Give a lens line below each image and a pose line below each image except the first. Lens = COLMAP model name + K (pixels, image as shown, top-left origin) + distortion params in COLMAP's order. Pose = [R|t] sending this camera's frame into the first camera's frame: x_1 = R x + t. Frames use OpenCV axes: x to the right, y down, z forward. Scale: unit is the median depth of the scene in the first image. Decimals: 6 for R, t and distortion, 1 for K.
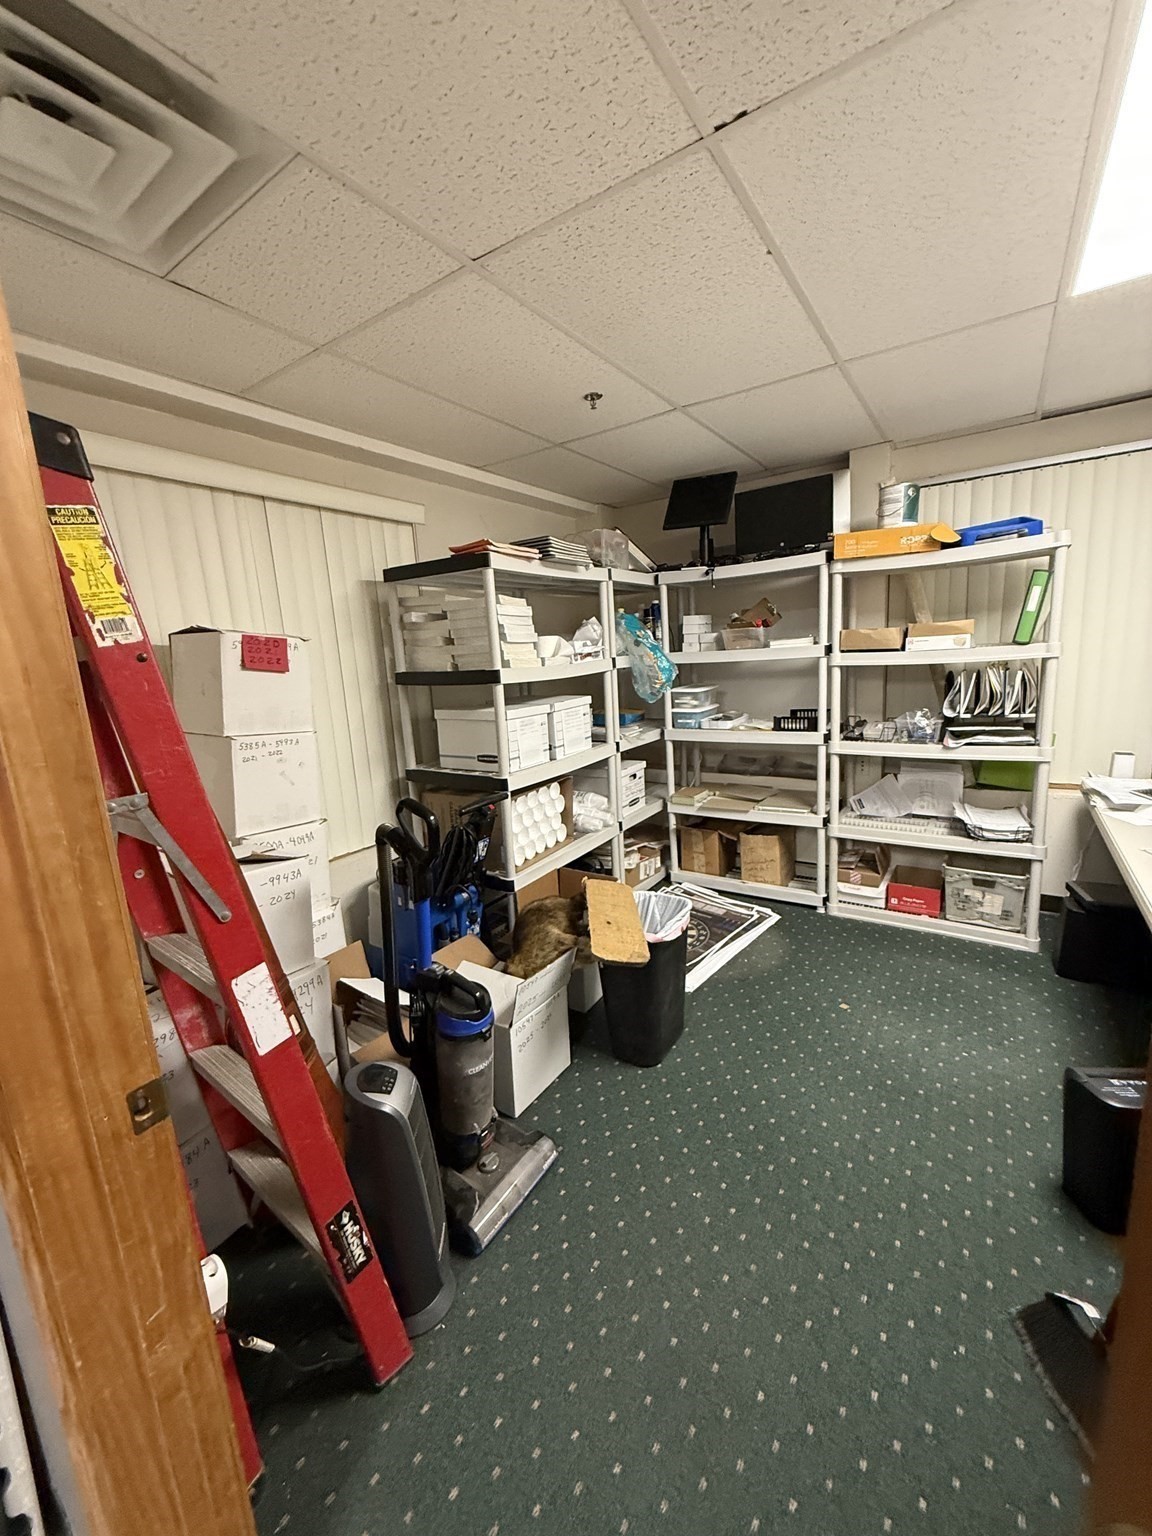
lens RADIAL K [[610.0, 0, 580.1], [0, 610.0, 760.7], [0, 0, 1]] dist [-0.001051, 0.000018]
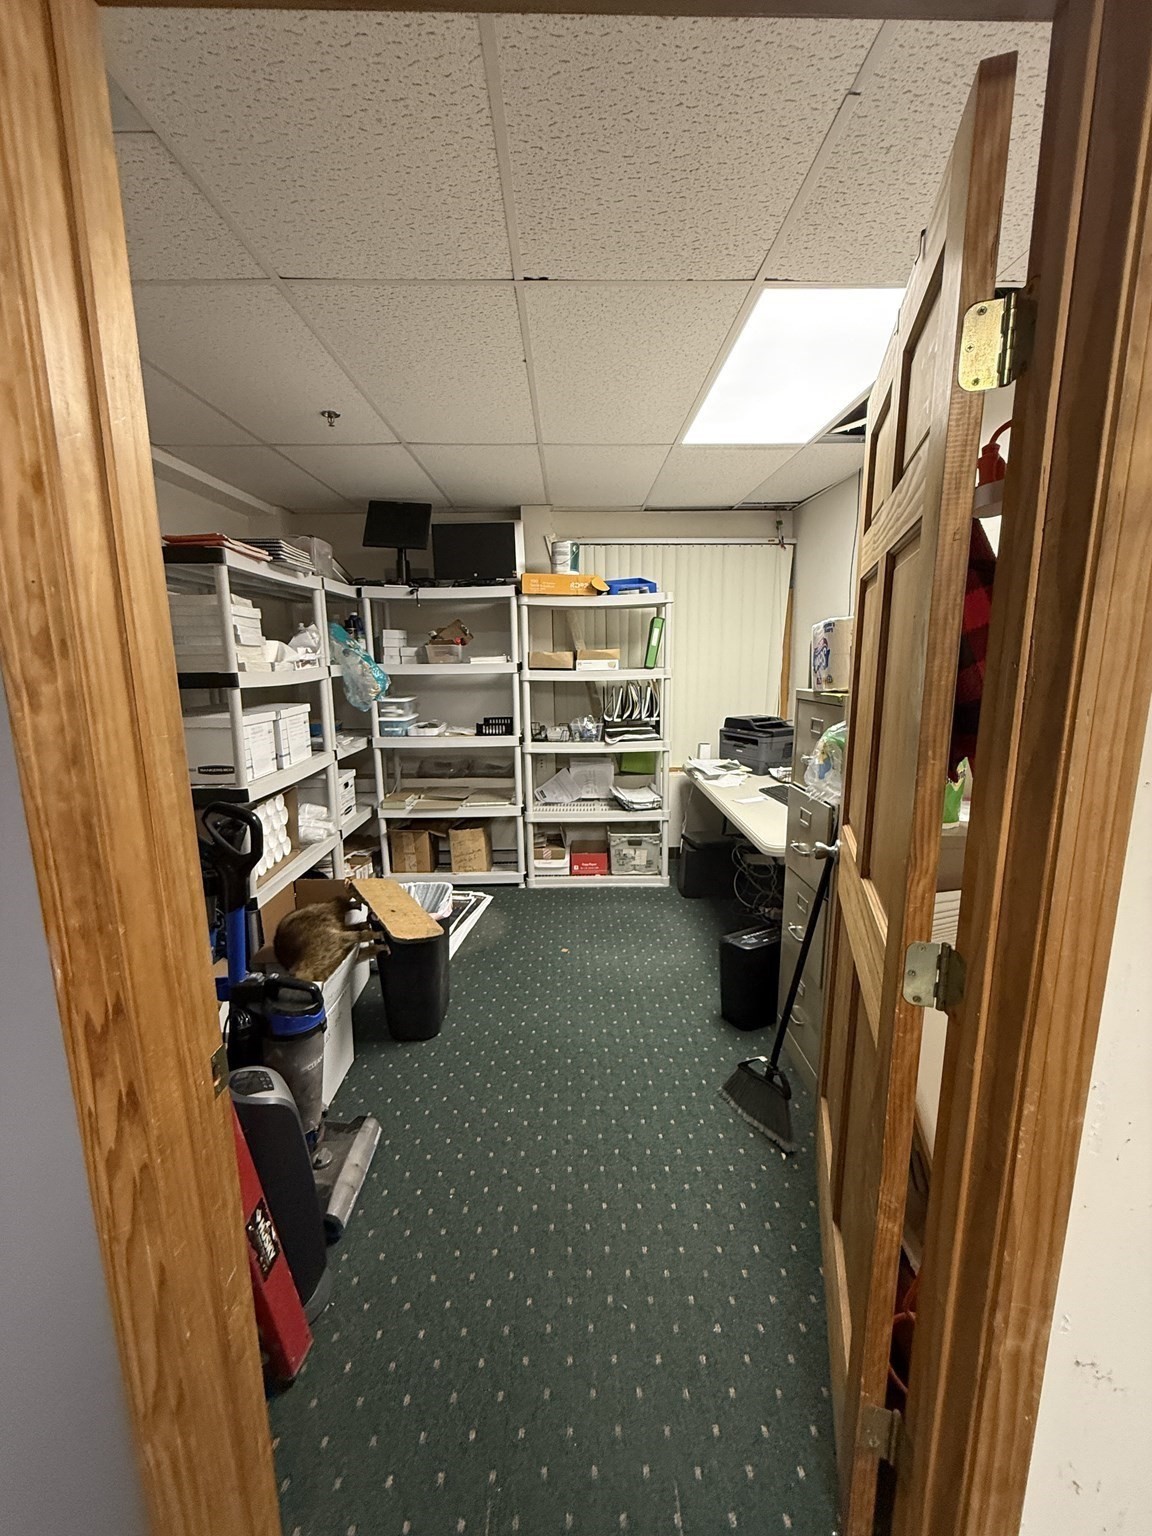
lens RADIAL K [[610.0, 0, 580.1], [0, 610.0, 760.7], [0, 0, 1]] dist [-0.001051, 0.000018]
pose [[0.821996, -0.045987, 0.567633, -0.189175], [0.061683, 0.998060, -0.008466, 0.020836], [-0.566142, 0.041972, 0.823238, -0.054867]]
